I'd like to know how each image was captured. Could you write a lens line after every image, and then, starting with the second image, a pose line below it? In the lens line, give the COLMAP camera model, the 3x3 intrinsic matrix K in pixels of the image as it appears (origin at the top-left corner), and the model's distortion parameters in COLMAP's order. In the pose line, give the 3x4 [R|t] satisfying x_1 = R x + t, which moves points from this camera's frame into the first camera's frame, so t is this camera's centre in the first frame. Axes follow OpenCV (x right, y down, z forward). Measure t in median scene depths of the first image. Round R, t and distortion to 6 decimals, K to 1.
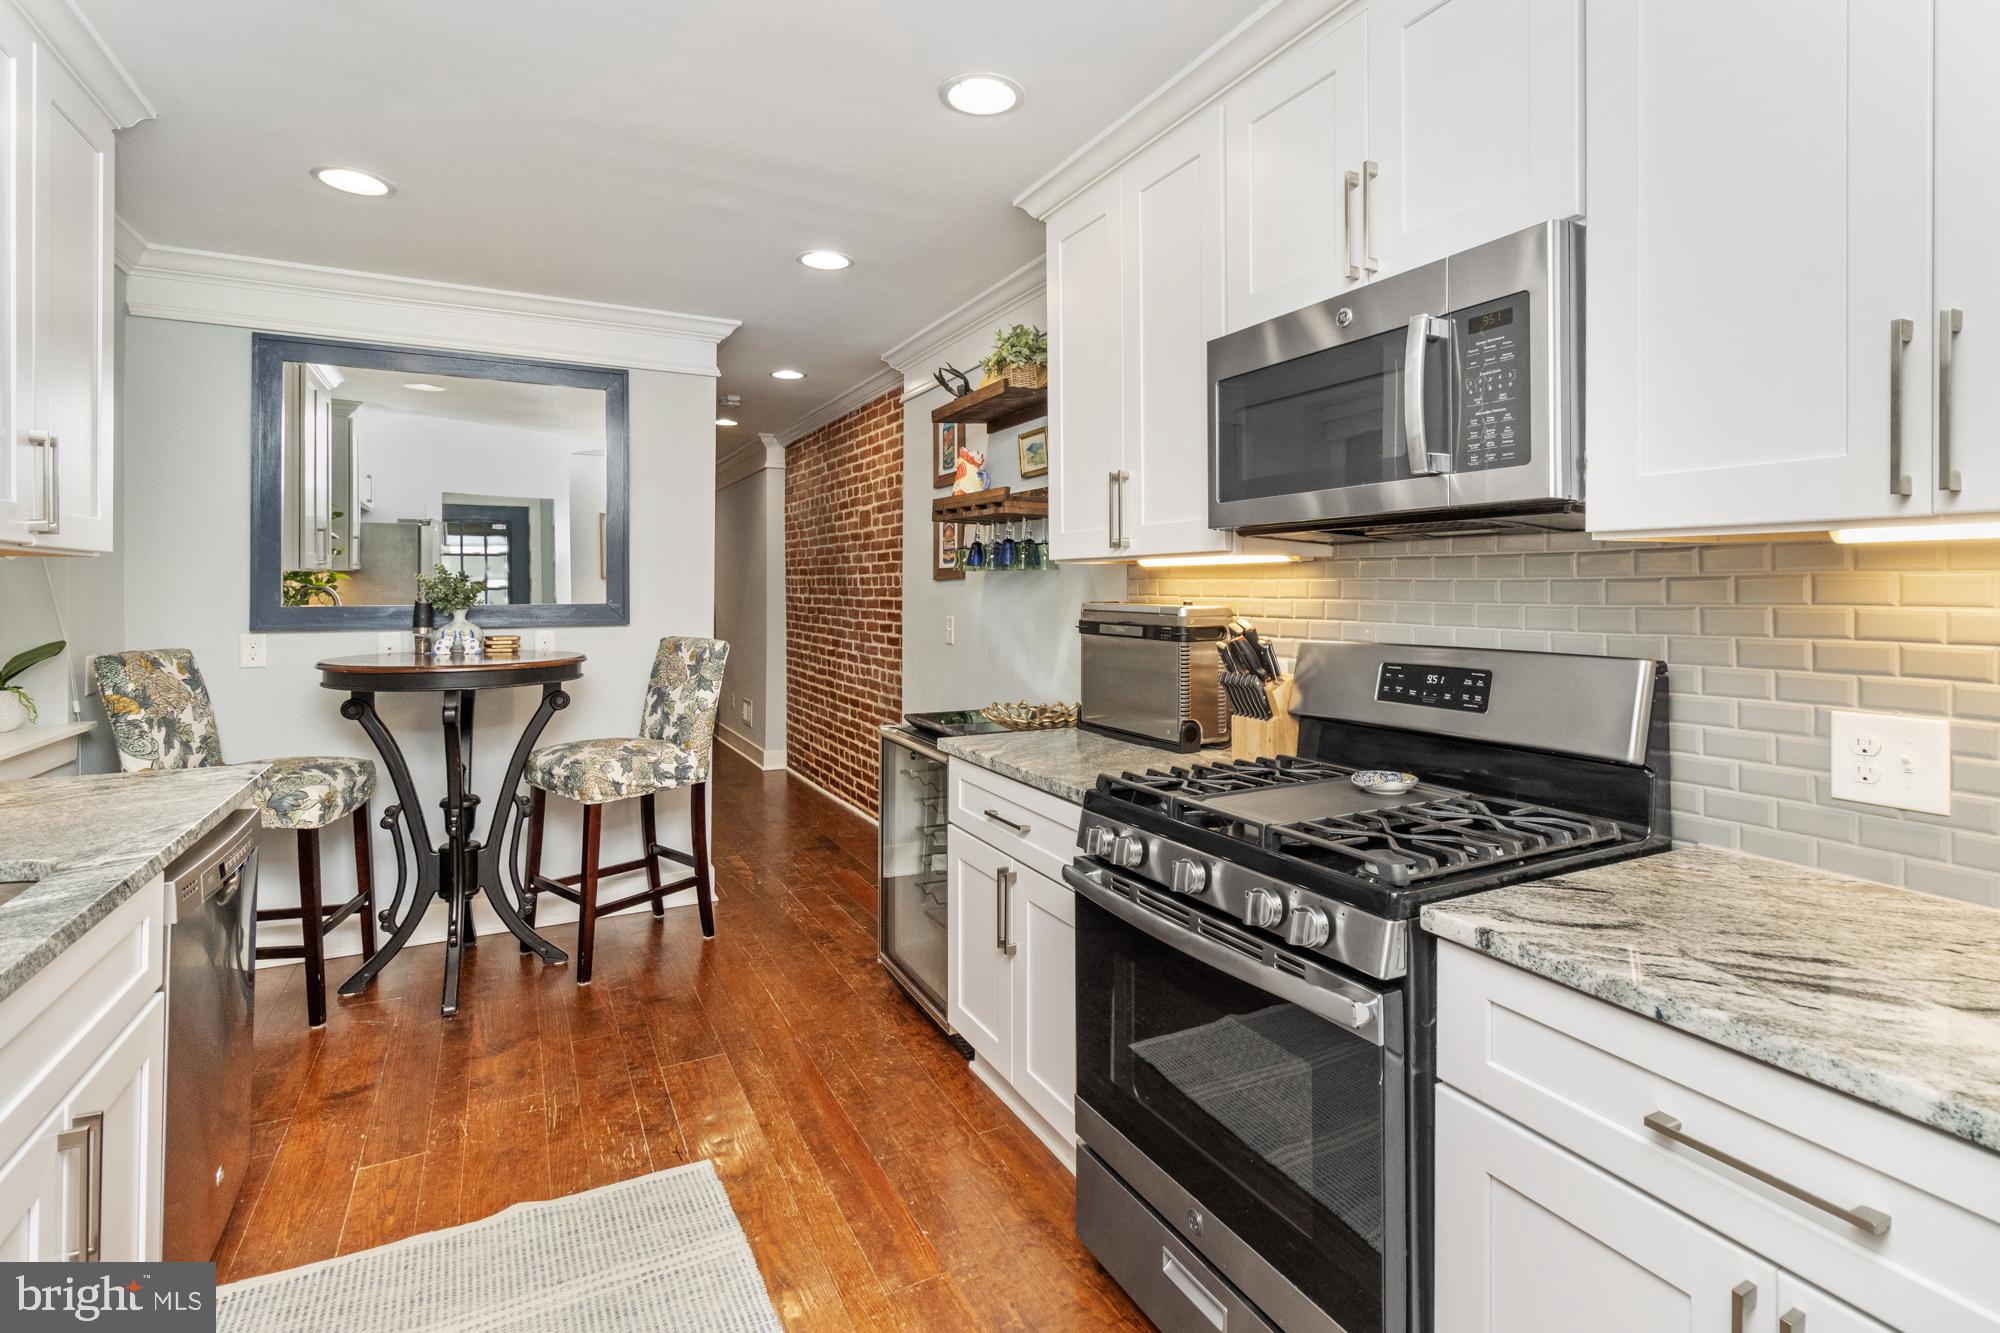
lens RADIAL K [[942.7, 0, 1012.8], [0, 942.7, 590.0], [0, 0, 1]] dist [0.001281, 0.001880]
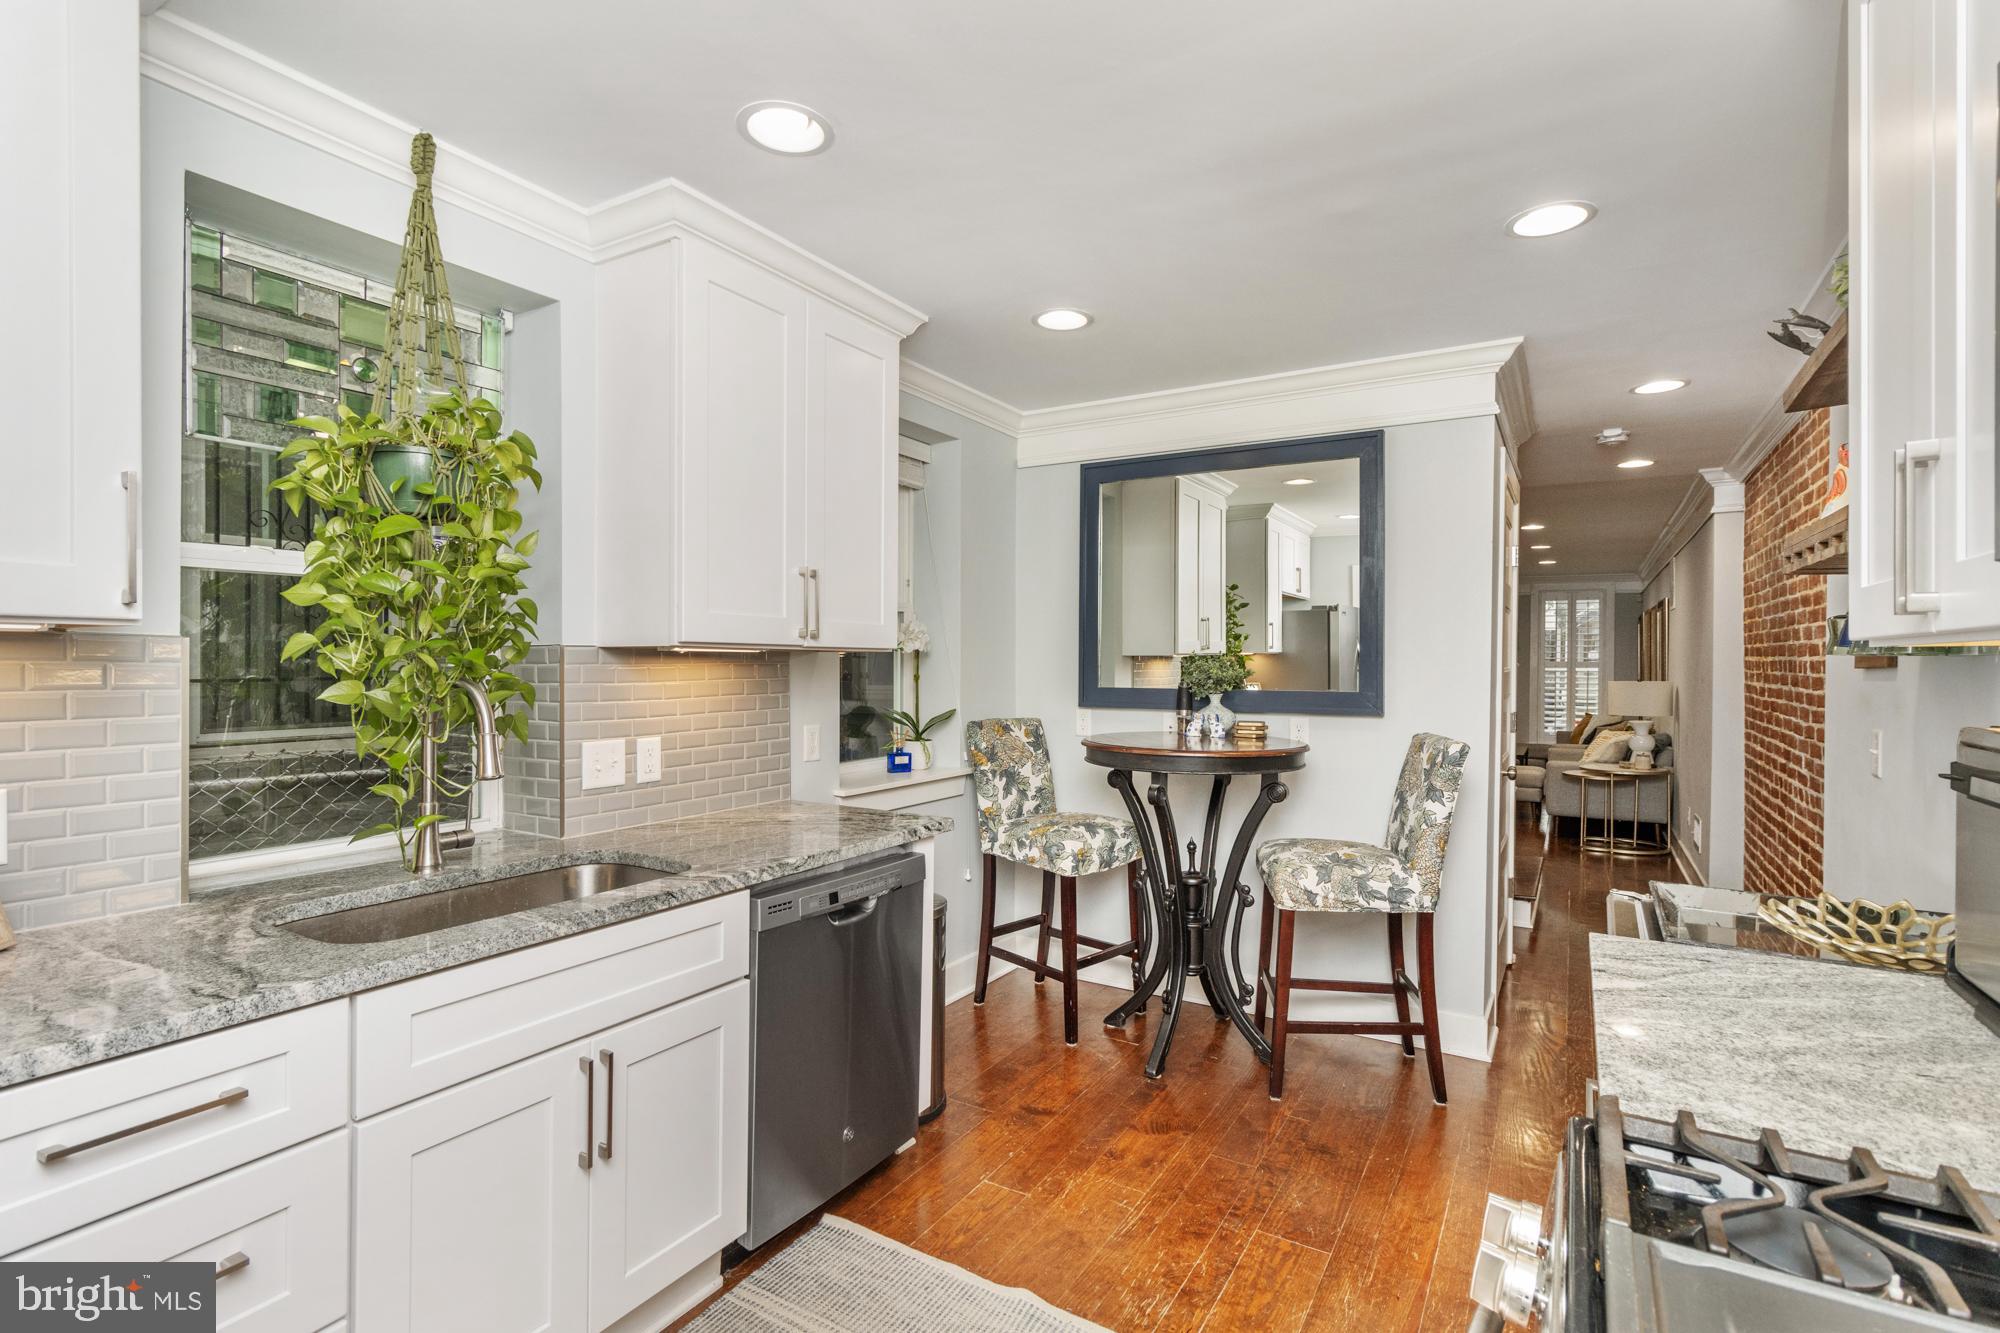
lens RADIAL K [[942.7, 0, 1009.5], [0, 942.7, 667.9], [0, 0, 1]] dist [0.001281, 0.001880]
pose [[0.521481, 0.008419, -0.853222, 0.192919], [-0.007469, 0.999958, 0.005302, -0.012610], [0.853230, 0.003608, 0.521522, 0.271271]]
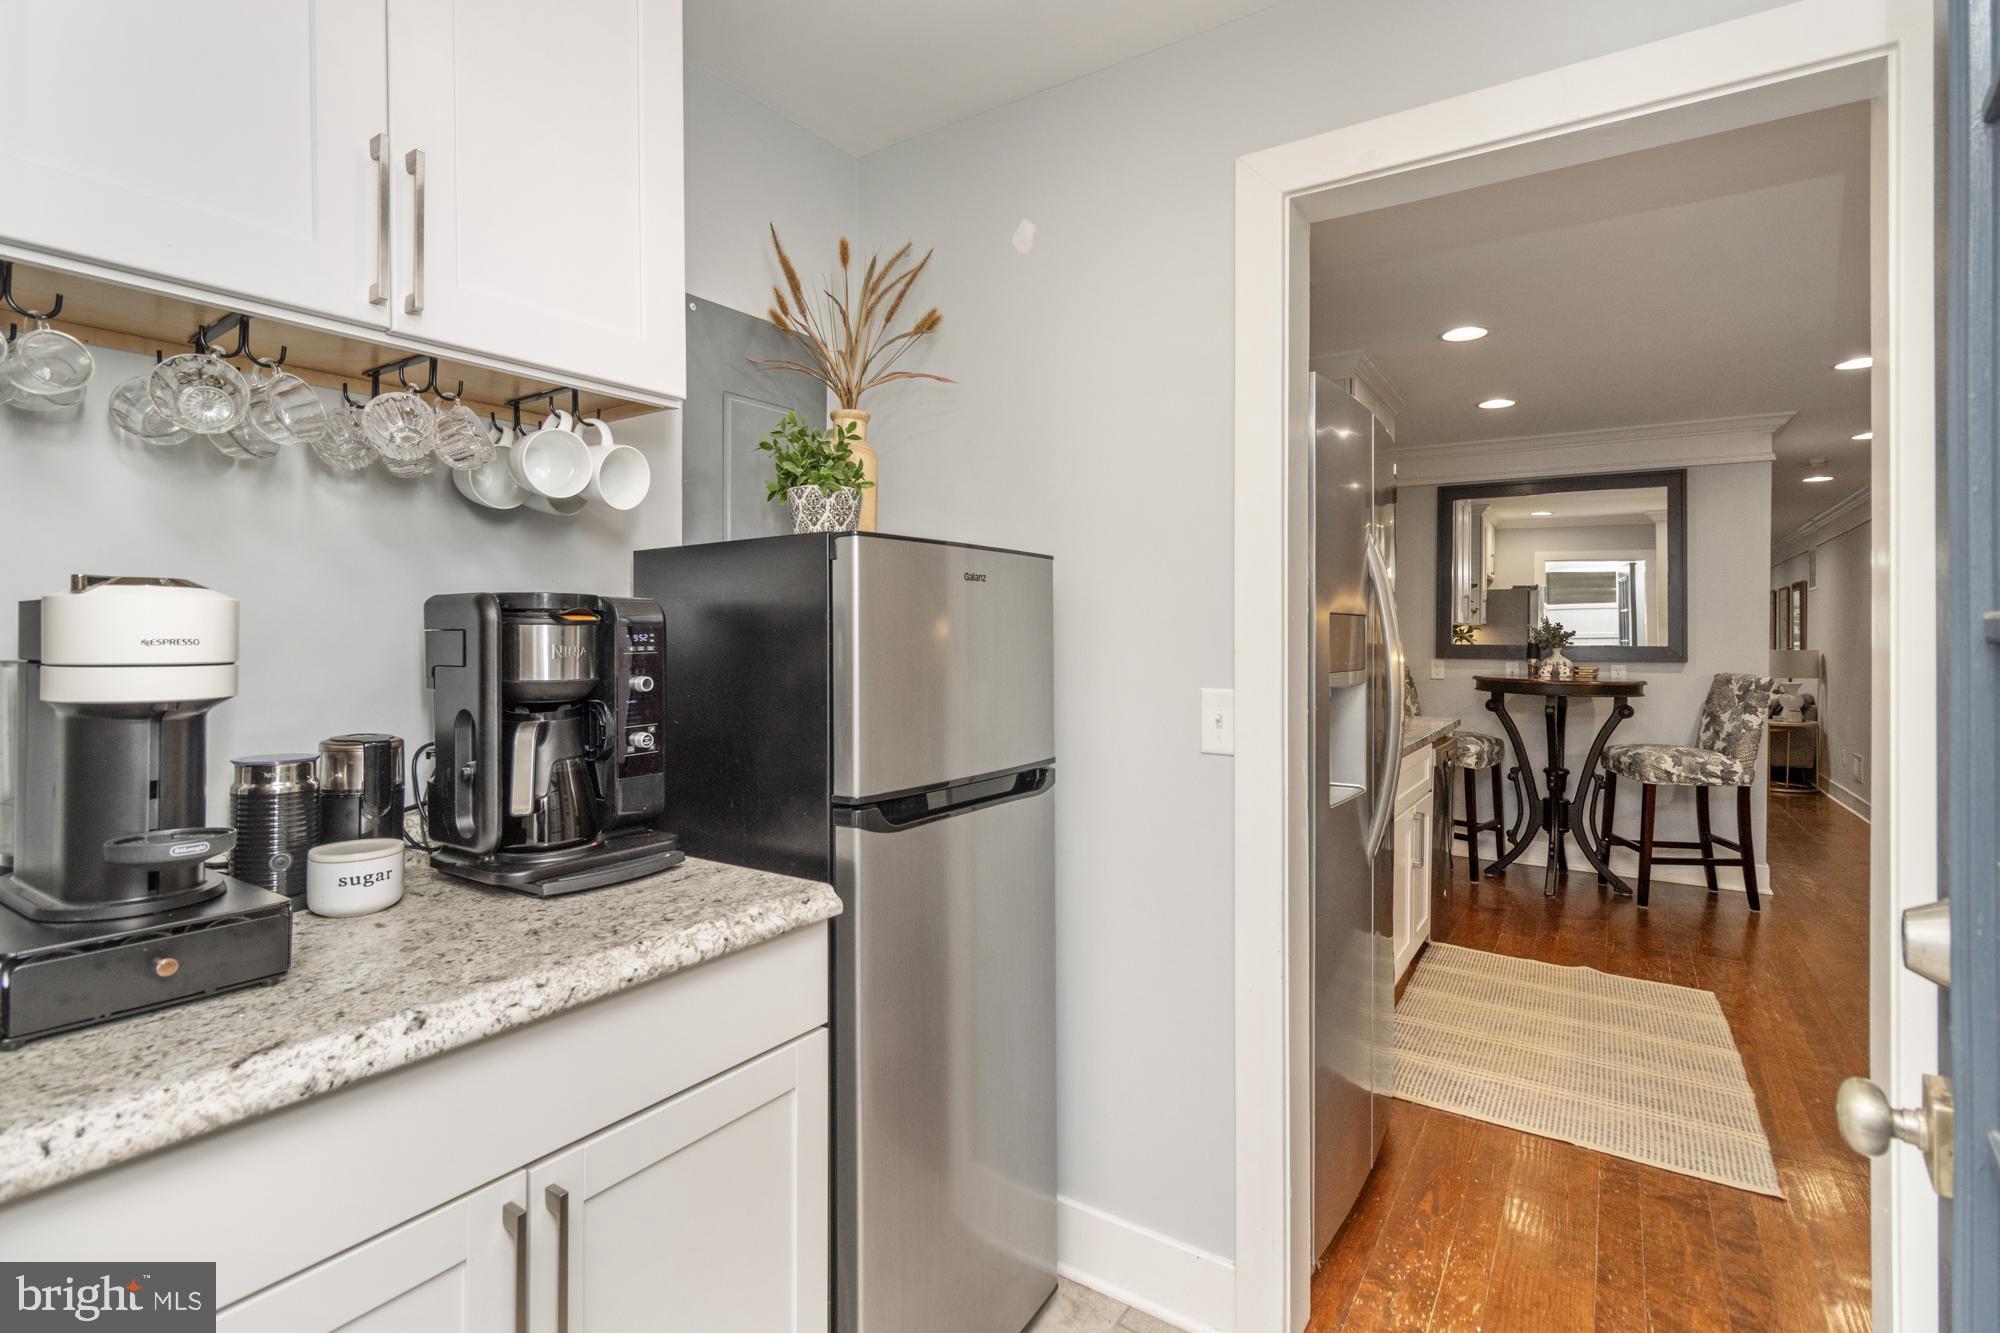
lens RADIAL K [[942.7, 0, 988.1], [0, 942.7, 623.0], [0, 0, 1]] dist [0.001281, 0.001880]
pose [[0.474129, -0.007085, -0.880427, 0.329137], [-0.011562, 0.999831, -0.014273, 0.013744], [0.880379, 0.016947, 0.473967, -0.546744]]
